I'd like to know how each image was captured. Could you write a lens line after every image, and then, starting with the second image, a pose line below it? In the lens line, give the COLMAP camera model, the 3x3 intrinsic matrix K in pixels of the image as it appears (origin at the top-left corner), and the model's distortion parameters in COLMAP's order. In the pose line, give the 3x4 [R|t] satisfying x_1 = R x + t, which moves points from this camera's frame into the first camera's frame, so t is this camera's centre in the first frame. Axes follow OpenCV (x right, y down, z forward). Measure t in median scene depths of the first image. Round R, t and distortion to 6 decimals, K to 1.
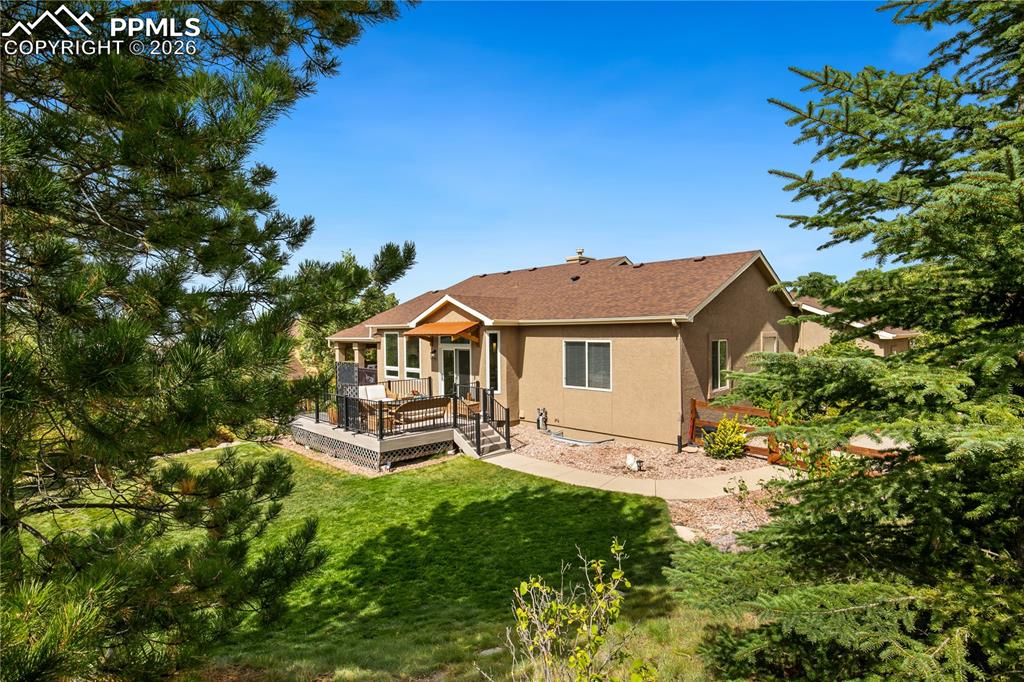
lens RADIAL K [[526.5, 0, 510.8], [0, 526.5, 342.1], [0, 0, 1]] dist [0.002378, 0.000062]
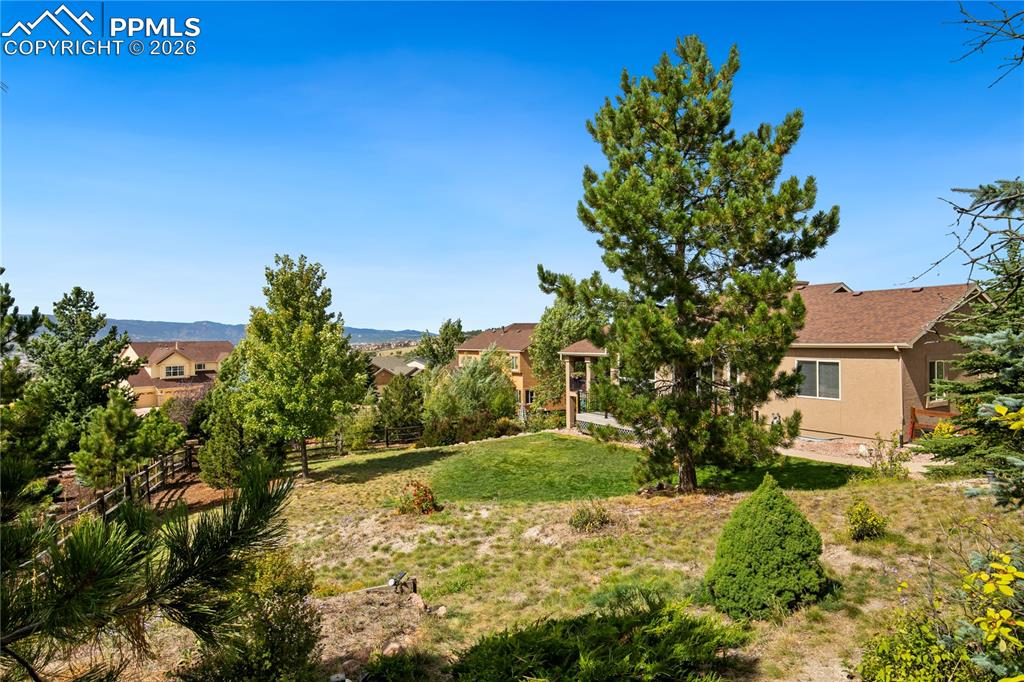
lens RADIAL K [[602.4, 0, 513.5], [0, 602.4, 337.5], [0, 0, 1]] dist [-0.006493, -0.001107]
pose [[0.969308, 0.003331, -0.245826, -0.223798], [-0.008981, 0.999721, -0.021864, -0.020240], [0.245684, 0.023401, 0.969067, -0.622398]]
